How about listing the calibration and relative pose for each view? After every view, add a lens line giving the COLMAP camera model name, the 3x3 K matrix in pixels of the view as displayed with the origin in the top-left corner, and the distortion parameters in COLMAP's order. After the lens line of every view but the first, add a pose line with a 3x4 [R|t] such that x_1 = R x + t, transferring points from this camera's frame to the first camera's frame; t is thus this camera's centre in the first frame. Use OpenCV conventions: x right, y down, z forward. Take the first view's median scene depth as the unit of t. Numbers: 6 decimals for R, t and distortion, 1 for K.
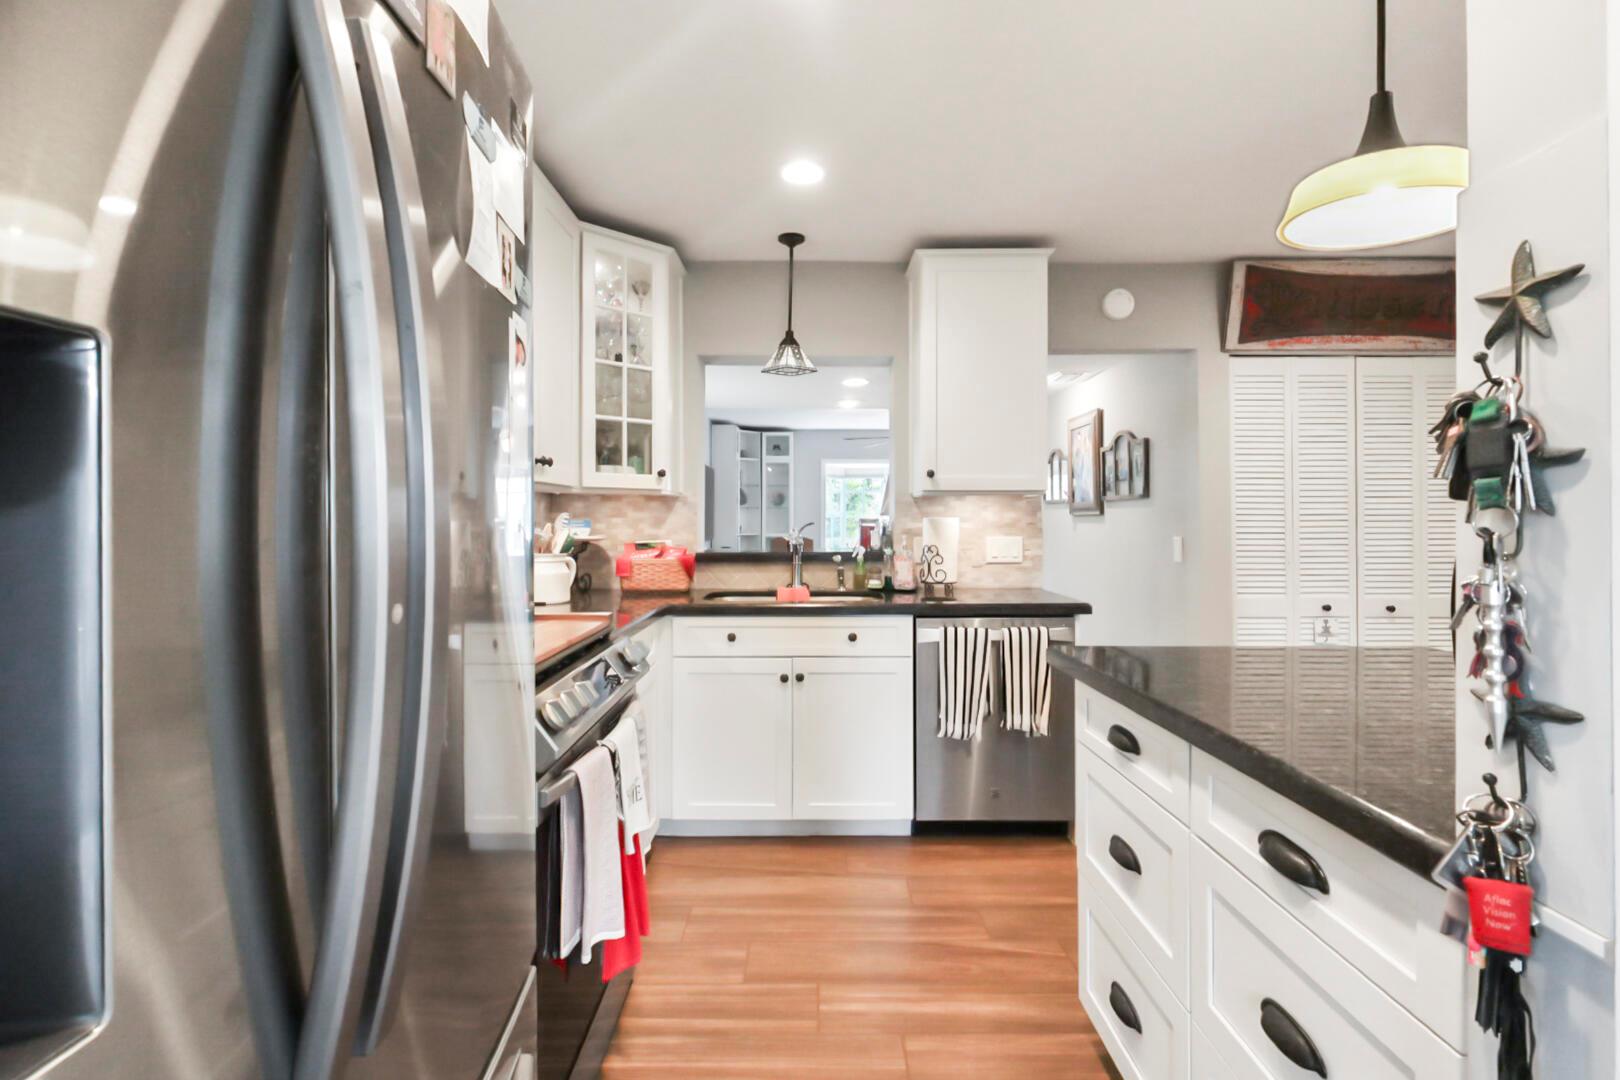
lens RADIAL K [[767.9, 0, 809.1], [0, 767.9, 509.7], [0, 0, 1]] dist [-0.001402, 0.000049]
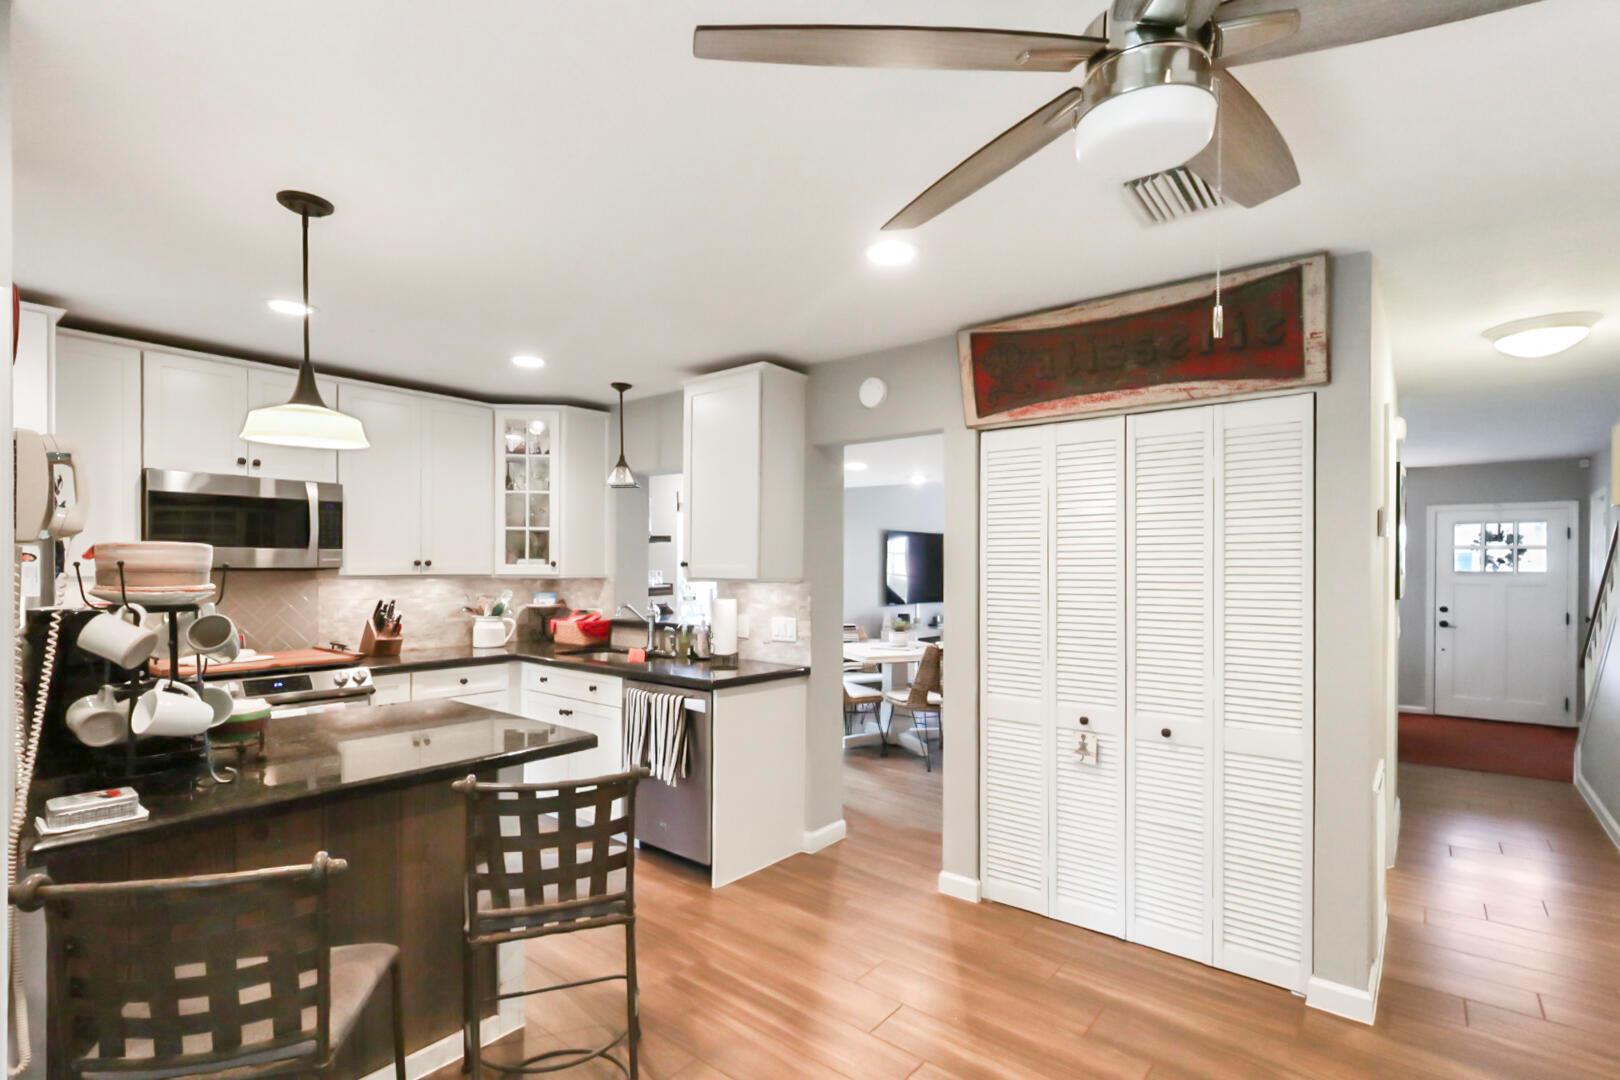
lens RADIAL K [[765.6, 0, 805.8], [0, 765.6, 572.8], [0, 0, 1]] dist [-0.001617, -0.000092]
pose [[0.772204, 0.009992, -0.635296, 1.058540], [-0.001500, 0.999902, 0.013904, -0.048886], [0.635373, -0.009784, 0.772144, 0.177838]]
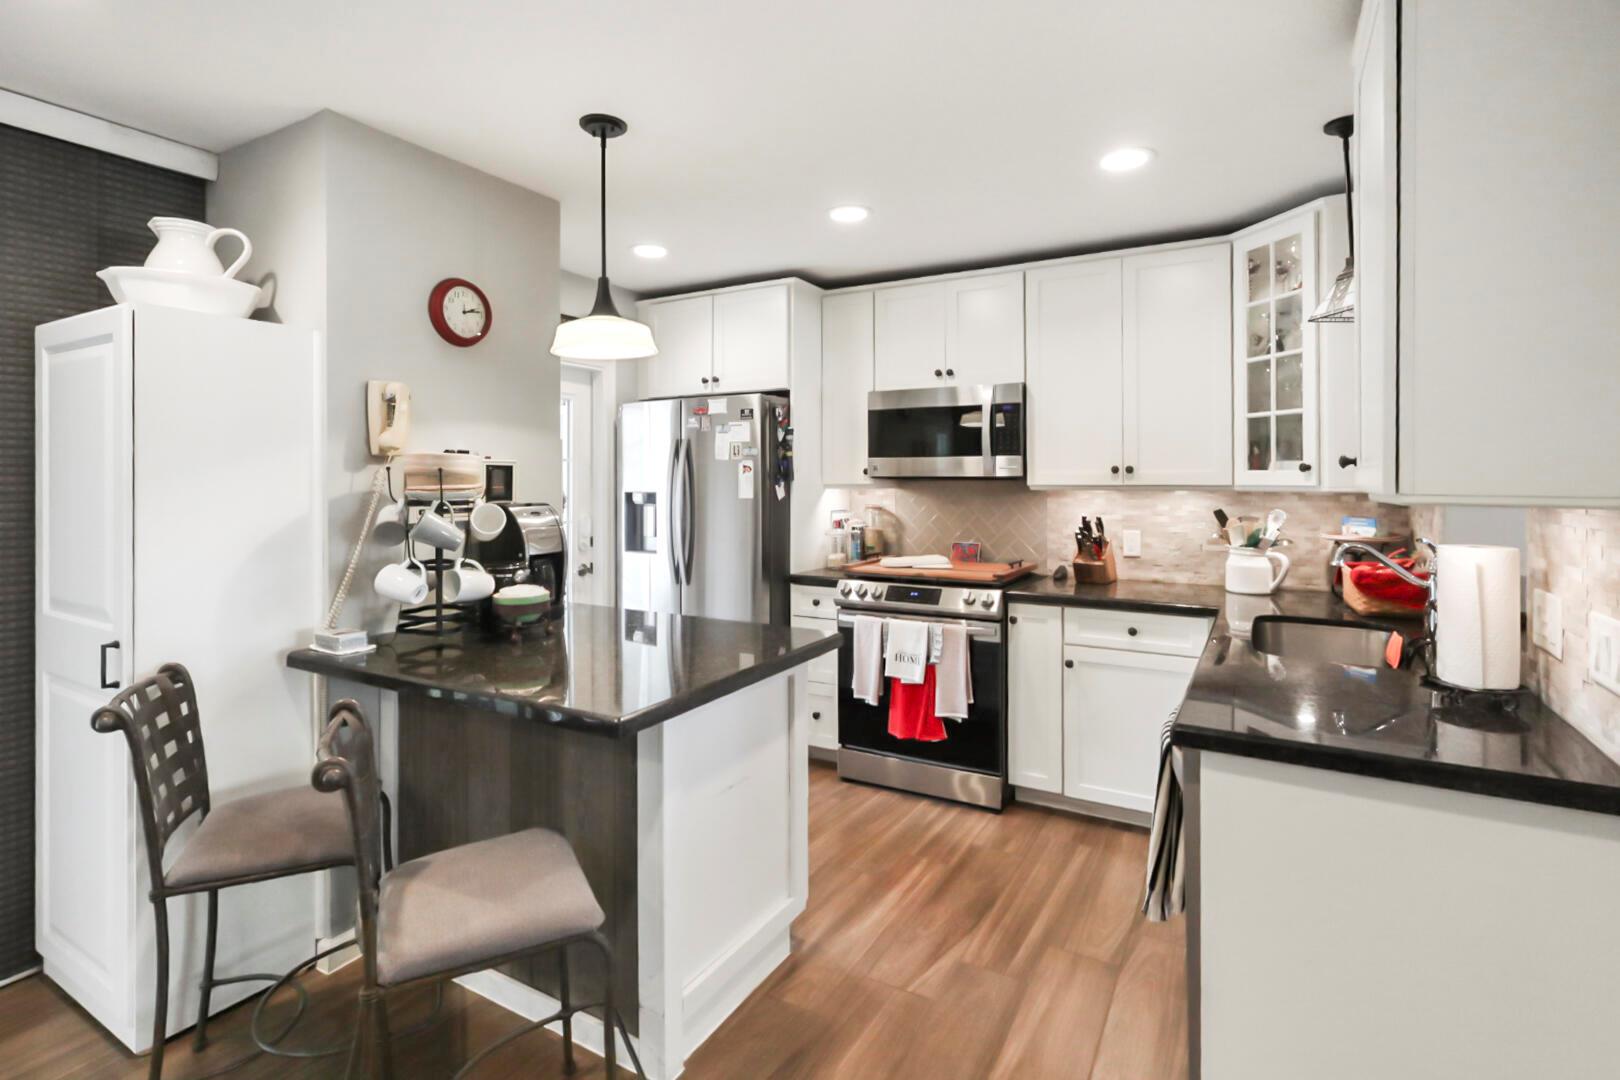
lens RADIAL K [[771.5, 0, 807.4], [0, 771.5, 476.9], [0, 0, 1]] dist [0.001606, 0.000200]
pose [[-0.497823, 0.005004, -0.867264, 0.817755], [0.008909, 0.999960, 0.000656, -0.041791], [0.867233, -0.007400, -0.497848, 0.912757]]
